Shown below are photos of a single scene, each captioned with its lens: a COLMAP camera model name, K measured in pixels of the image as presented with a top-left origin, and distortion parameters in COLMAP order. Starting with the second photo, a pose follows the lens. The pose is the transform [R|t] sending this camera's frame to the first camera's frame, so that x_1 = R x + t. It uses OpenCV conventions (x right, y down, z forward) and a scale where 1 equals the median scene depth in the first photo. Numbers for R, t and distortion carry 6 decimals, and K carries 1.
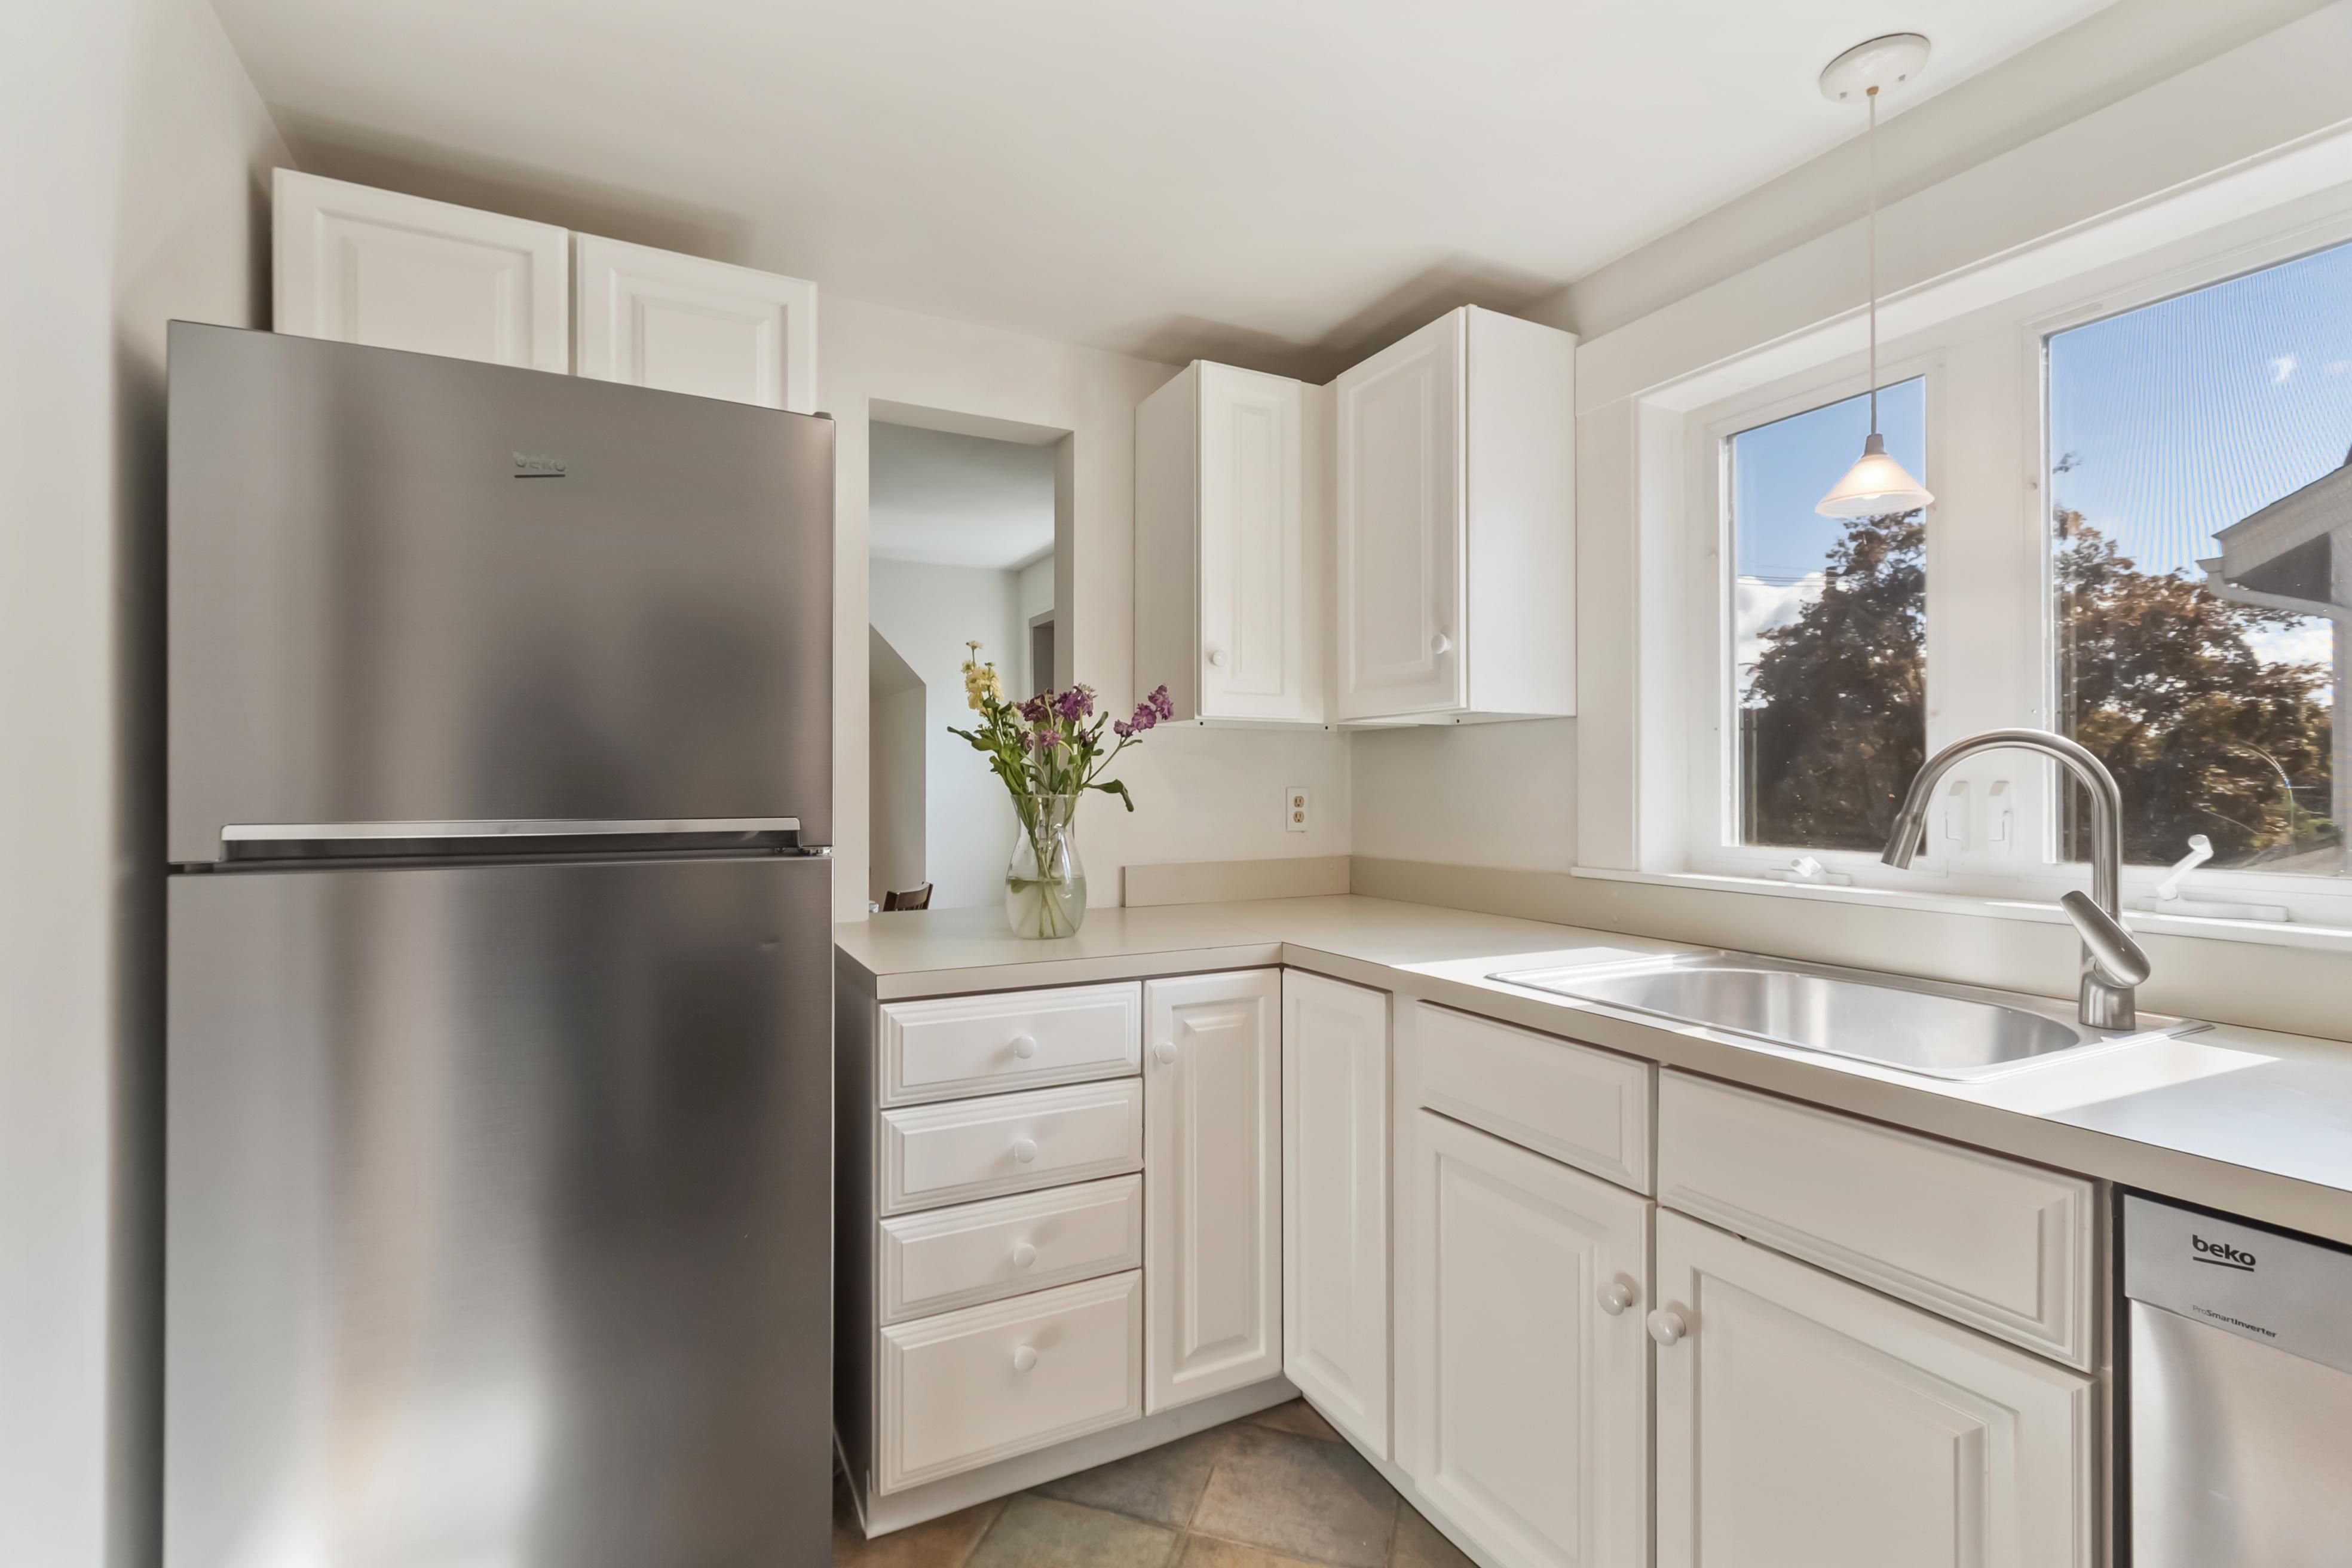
lens RADIAL K [[1042.8, 0, 1146.0], [0, 1042.8, 787.3], [0, 0, 1]] dist [0.000752, 0.000027]
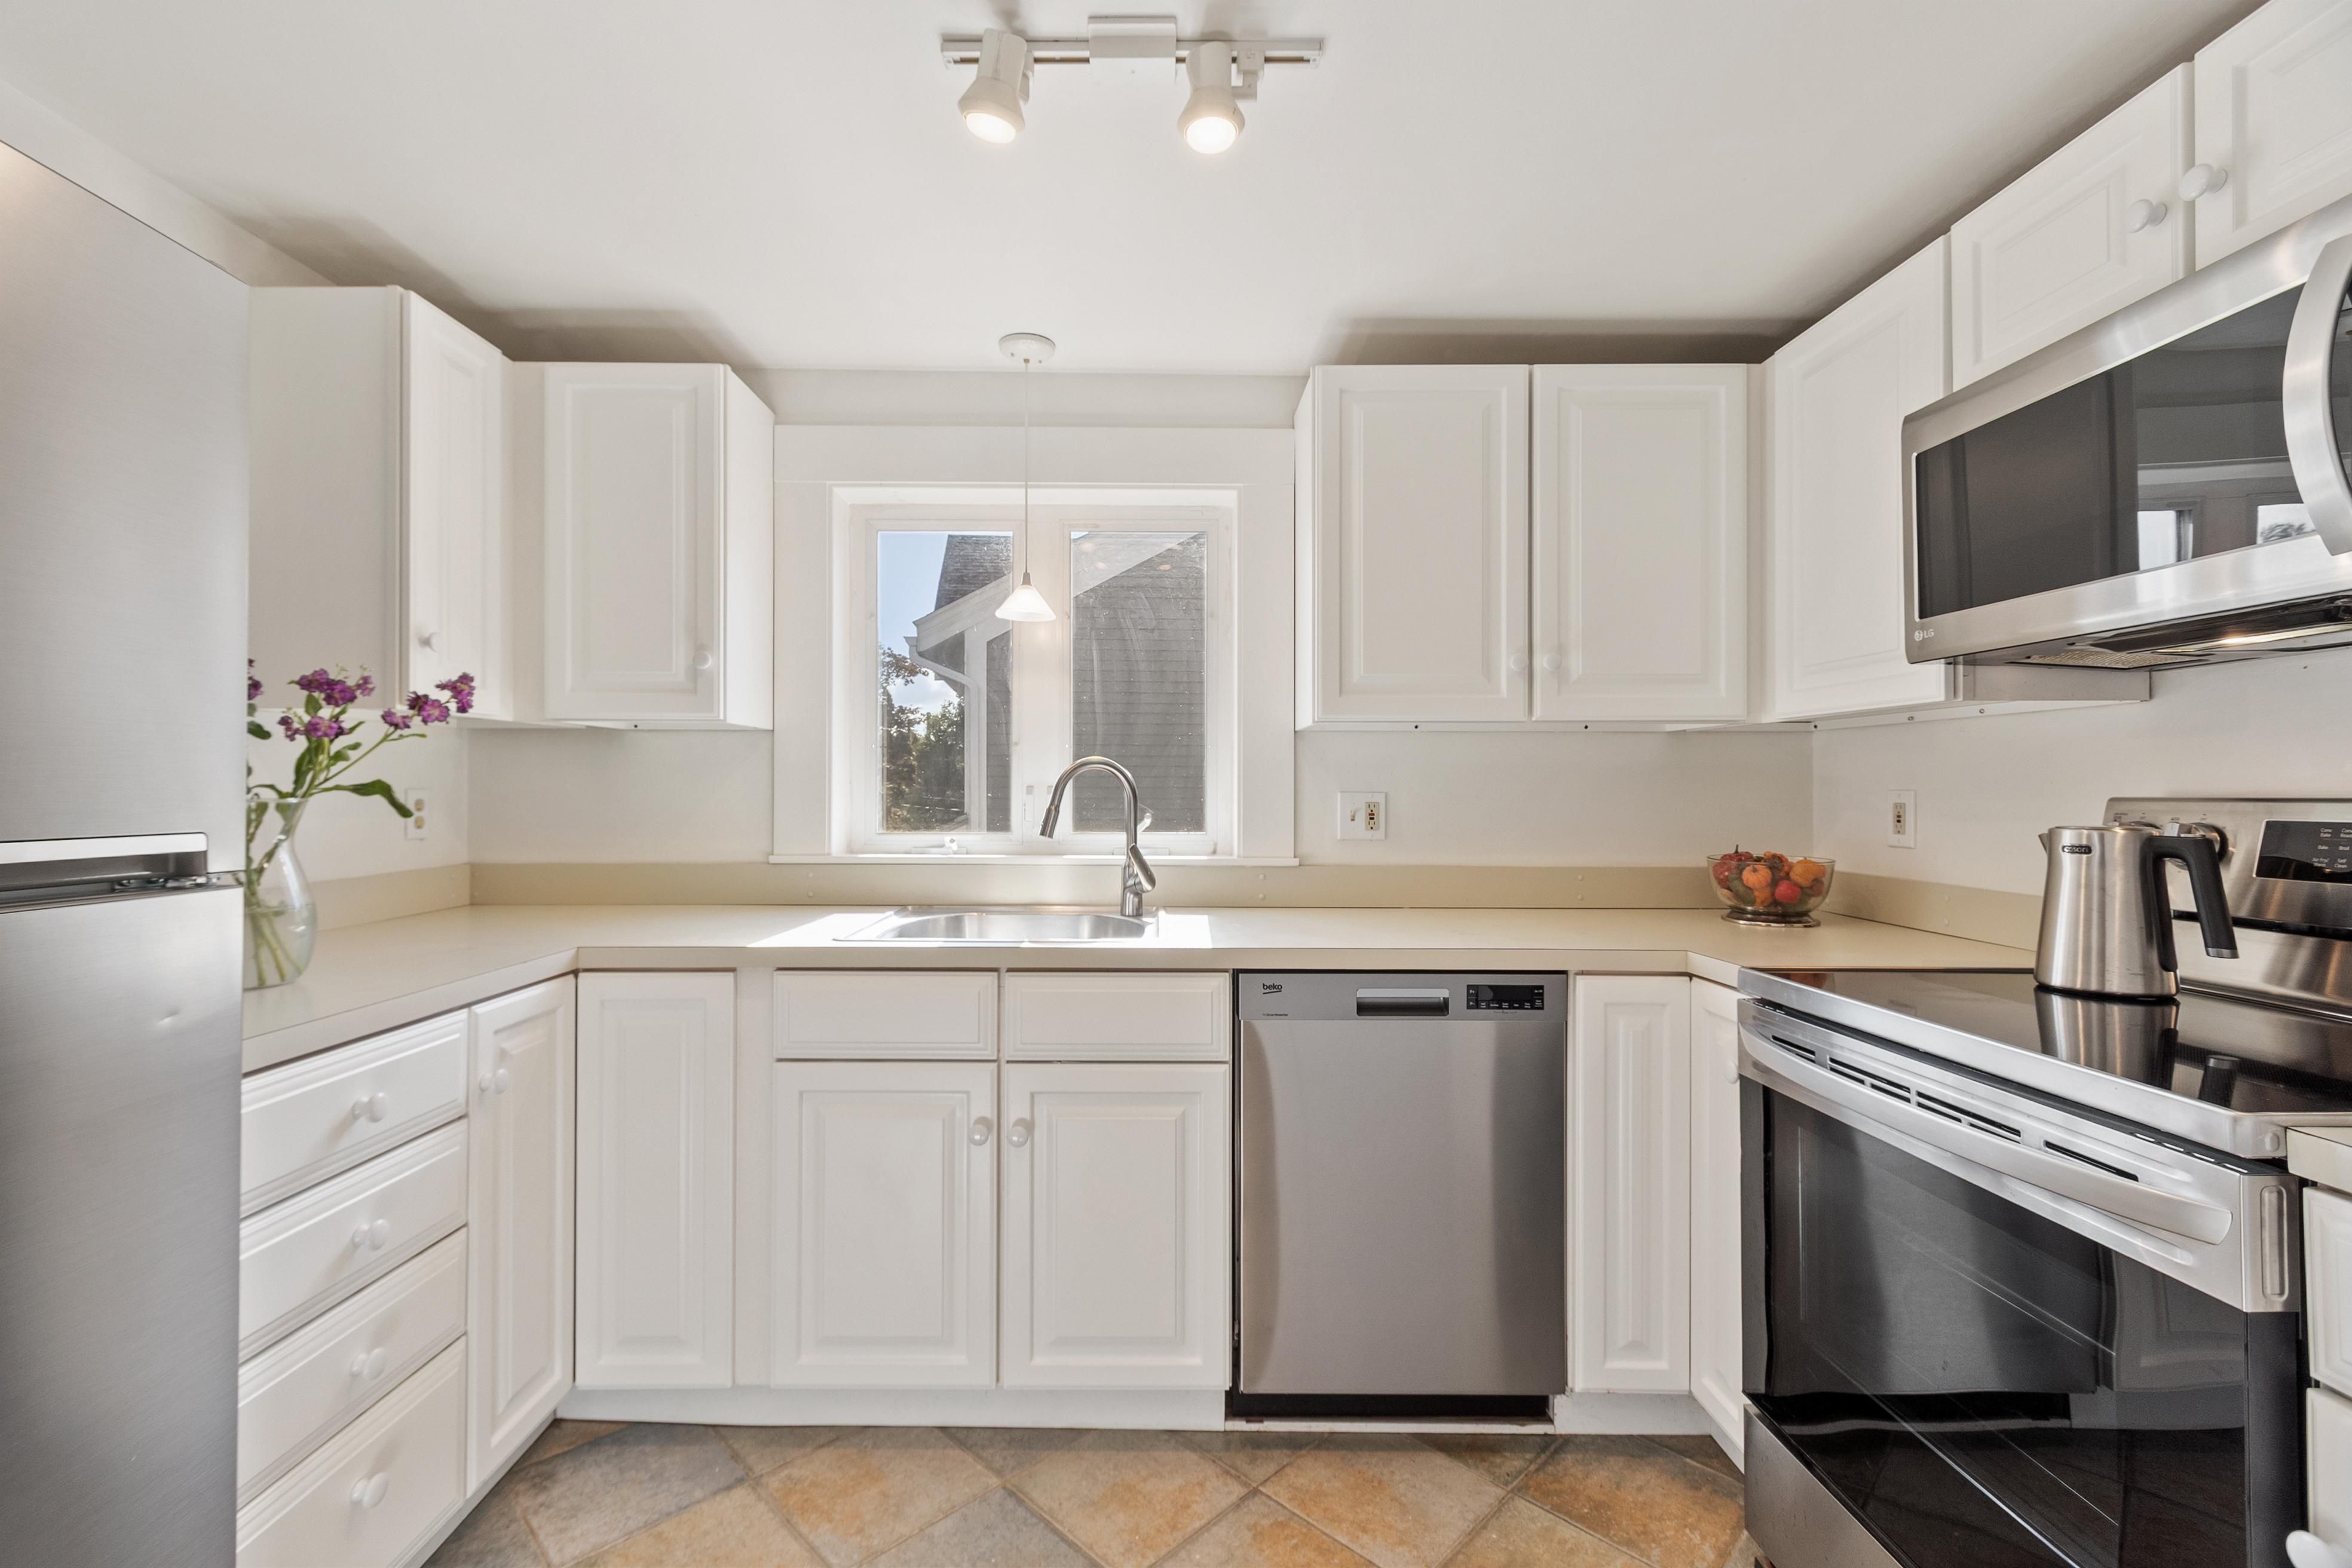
lens RADIAL K [[1019.3, 0, 1165.2], [0, 1019.3, 787.8], [0, 0, 1]] dist [0.001774, -0.000107]
pose [[0.440569, 0.002275, 0.897716, -0.507507], [-0.002838, 0.999995, -0.001142, -0.002039], [-0.897714, -0.002044, 0.440573, 0.085036]]
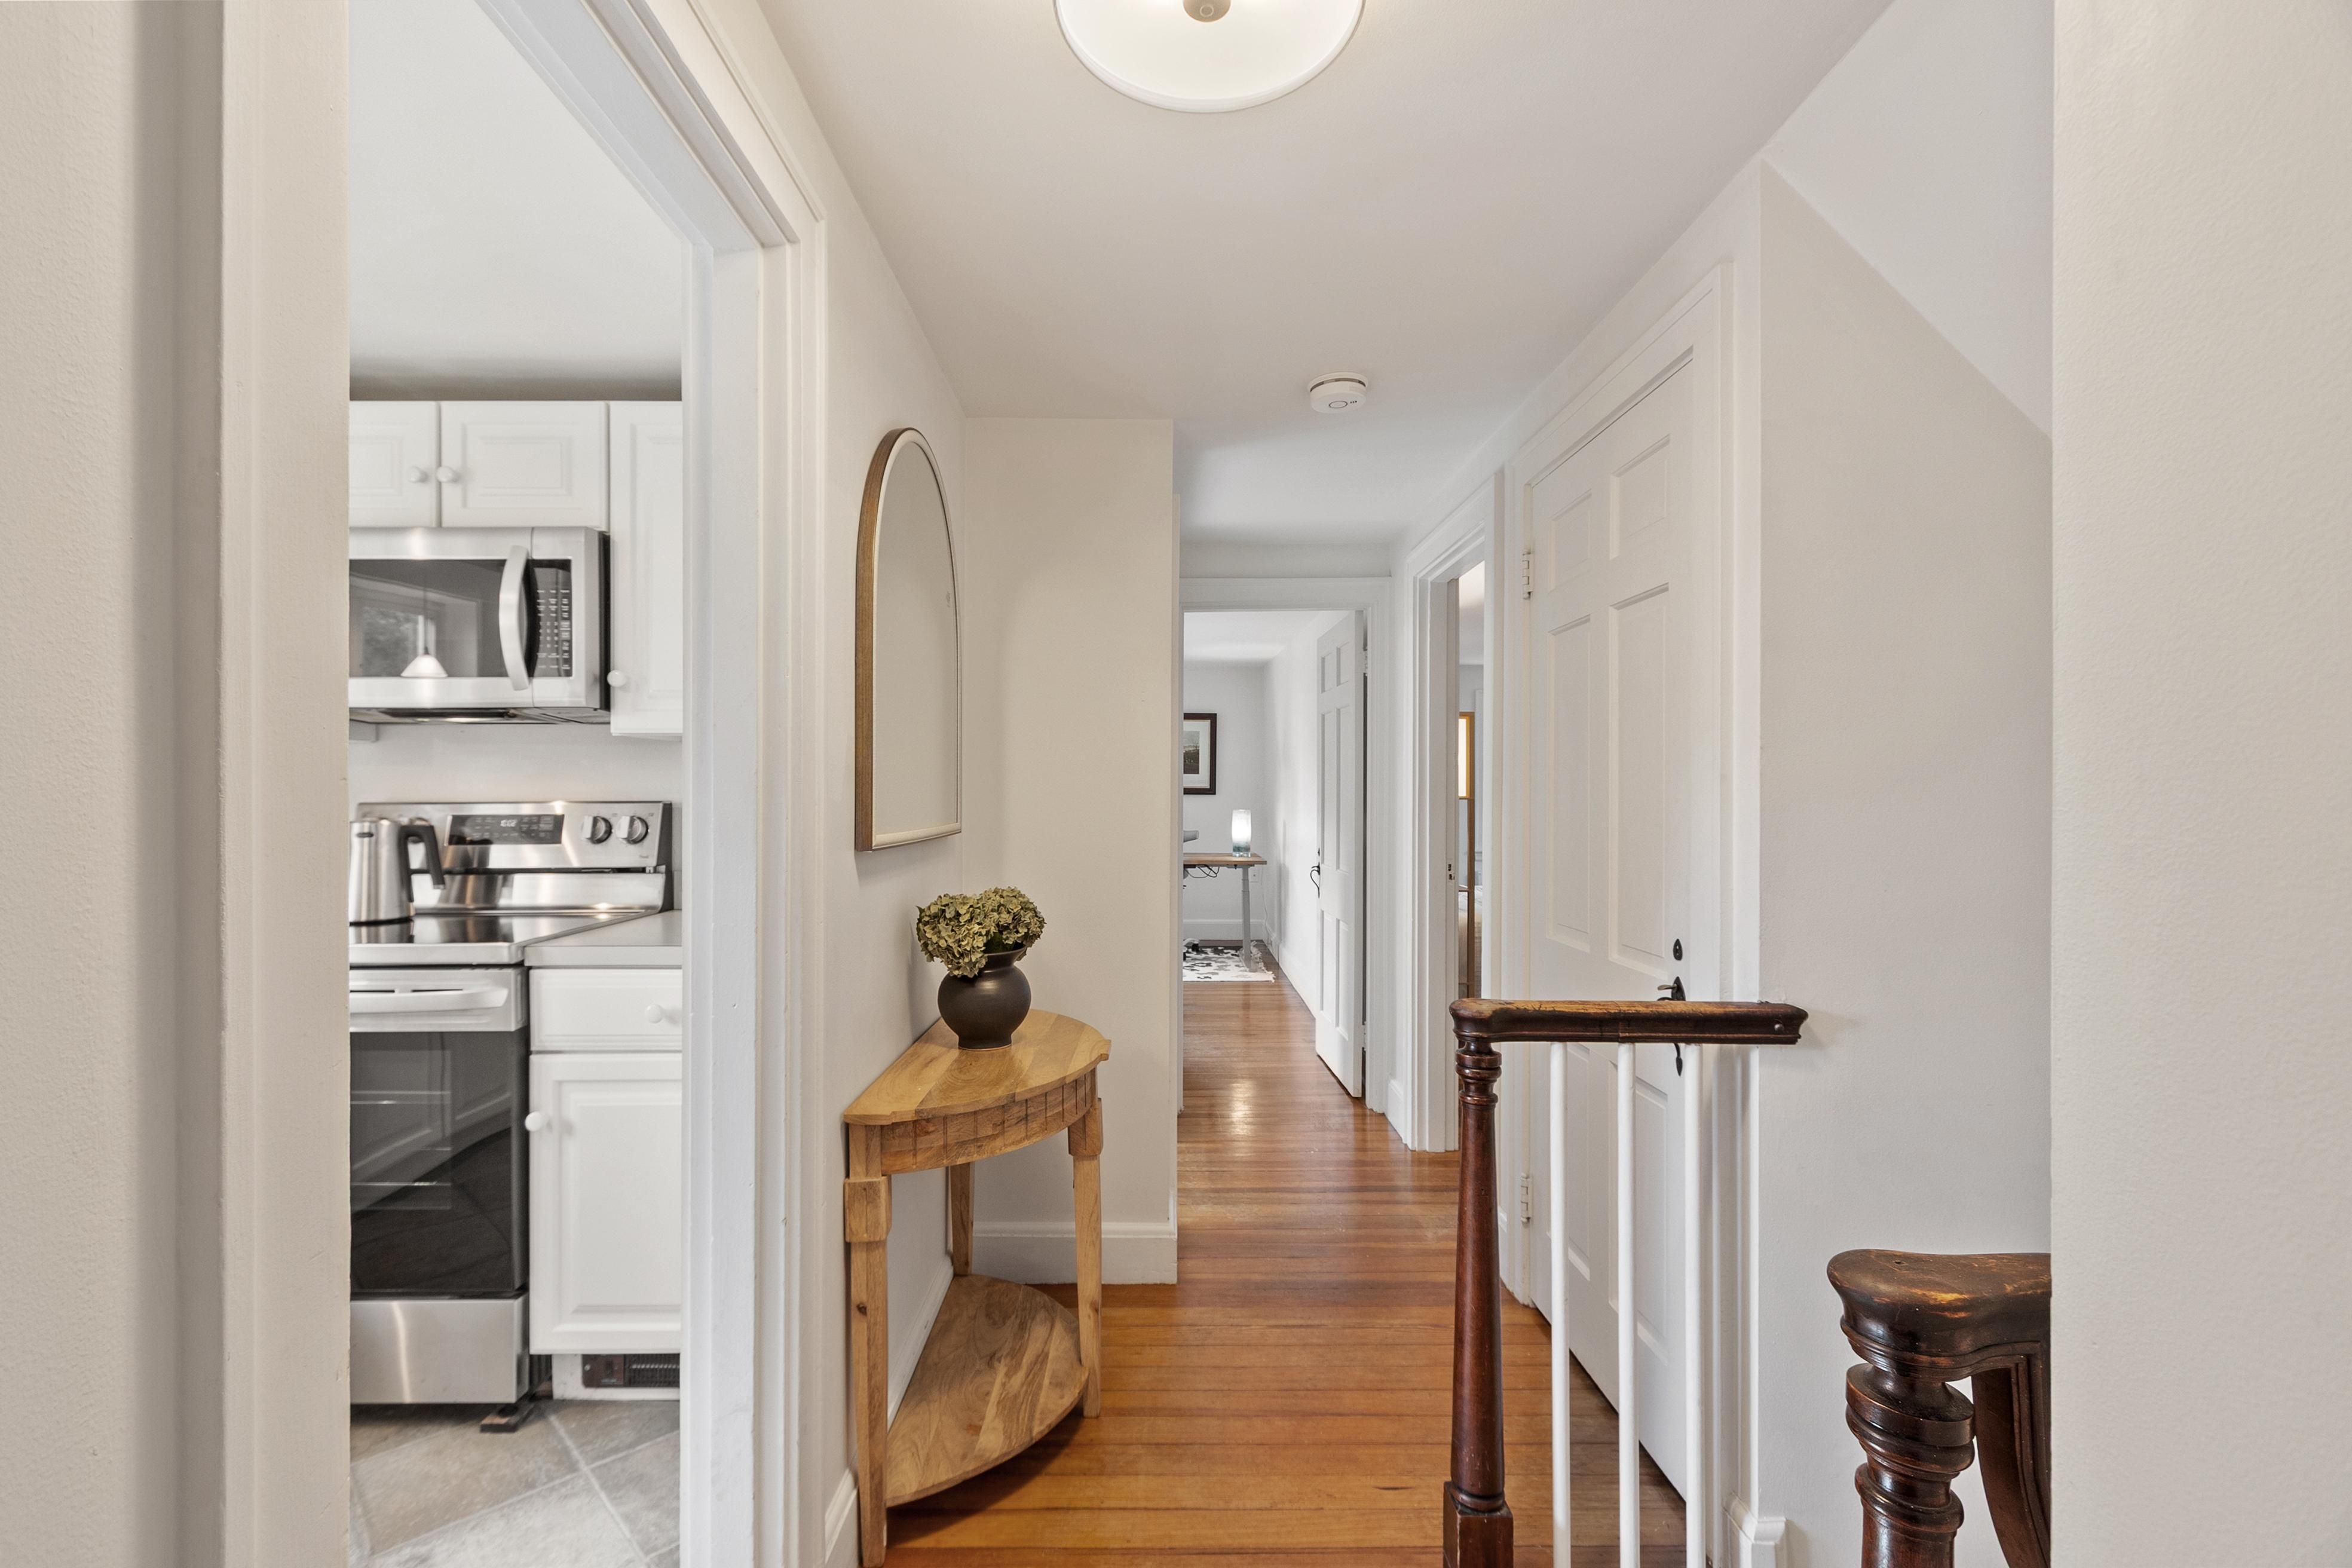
lens RADIAL K [[1019.3, 0, 1165.2], [0, 1019.3, 787.8], [0, 0, 1]] dist [0.001774, -0.000107]
pose [[-0.901105, -0.000440, 0.433600, -0.962387], [-0.002020, 0.999993, -0.003183, -0.014647], [-0.433596, -0.003744, -0.901100, 0.529912]]
